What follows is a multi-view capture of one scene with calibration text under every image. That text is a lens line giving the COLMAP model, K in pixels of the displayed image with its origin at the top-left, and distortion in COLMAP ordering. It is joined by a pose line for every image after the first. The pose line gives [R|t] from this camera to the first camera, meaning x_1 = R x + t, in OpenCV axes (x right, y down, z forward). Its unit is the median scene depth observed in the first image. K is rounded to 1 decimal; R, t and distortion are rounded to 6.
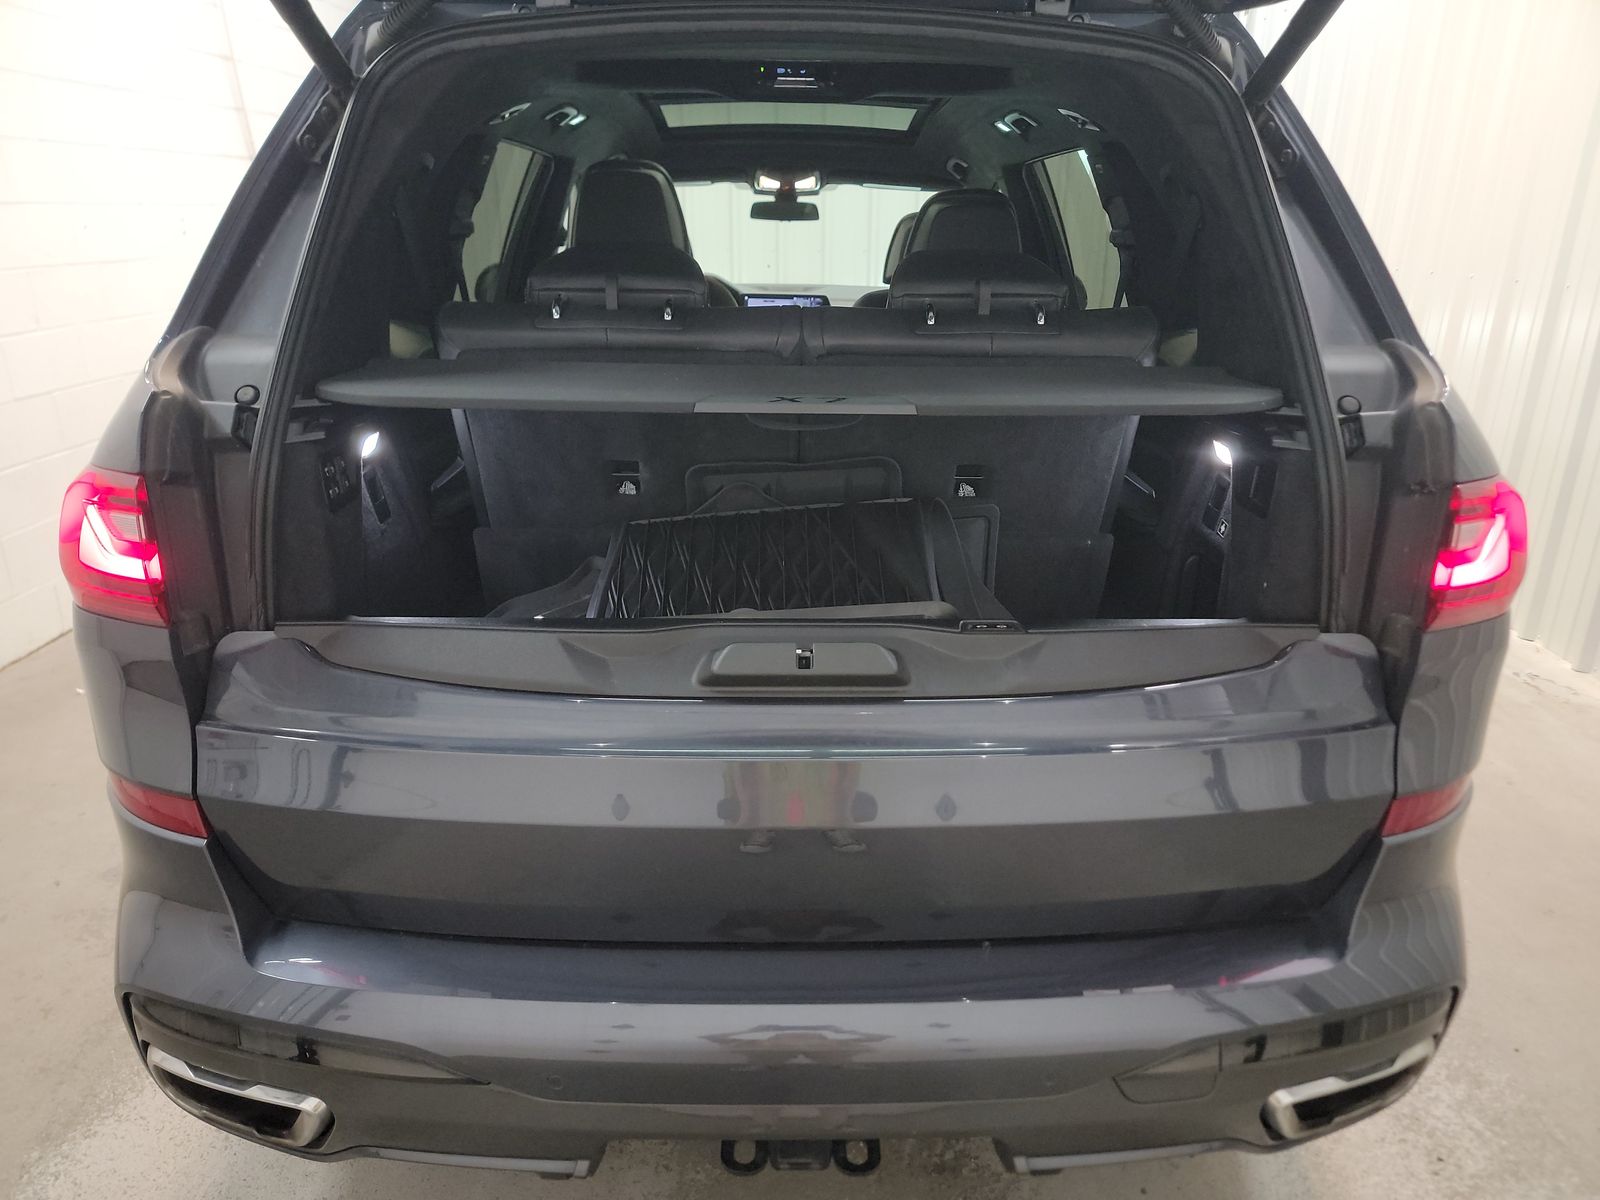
lens RADIAL K [[1120.5, 0, 794.9], [0, 1120.5, 606.2], [0, 0, 1]] dist [0.054982, -0.033426]
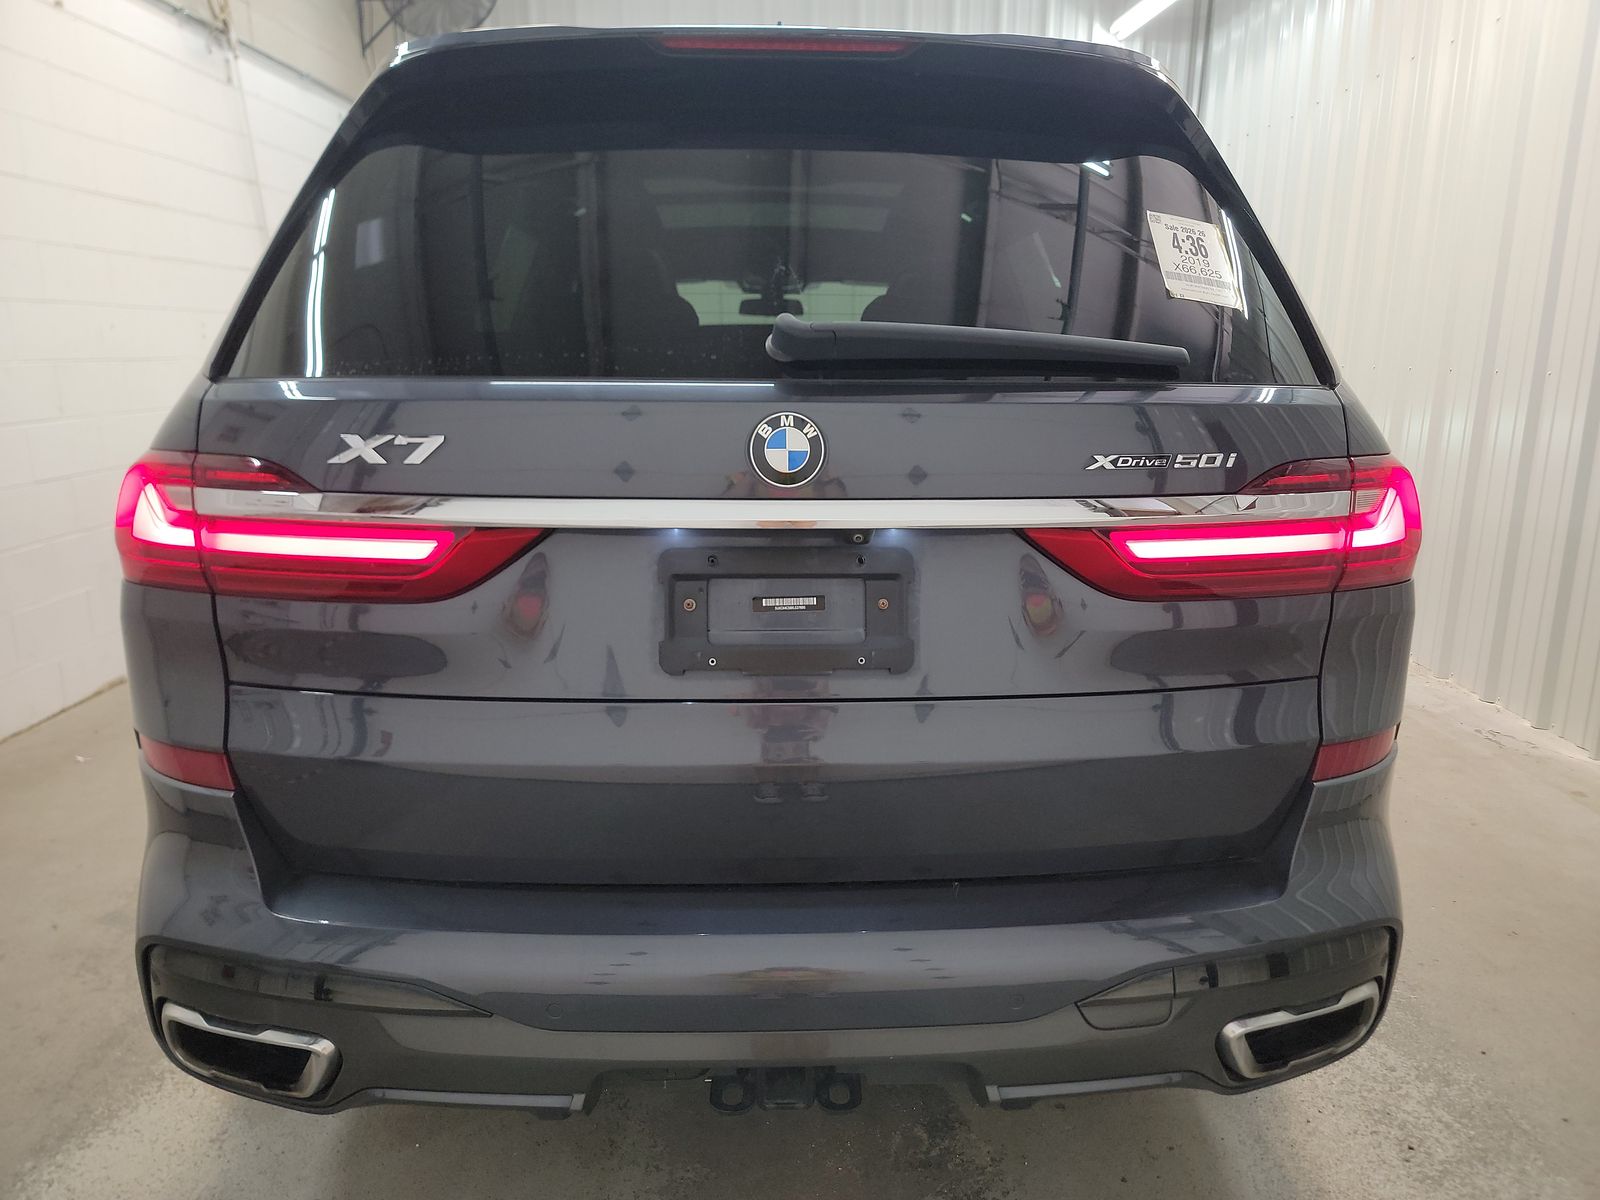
lens RADIAL K [[1120.5, 0, 805.1], [0, 1120.5, 588.6], [0, 0, 1]] dist [0.054982, -0.033426]
pose [[0.999828, -0.008024, 0.016733, 0.008865], [0.010012, 0.992441, -0.122312, 0.140579], [-0.015625, 0.122458, 0.992351, -0.097643]]
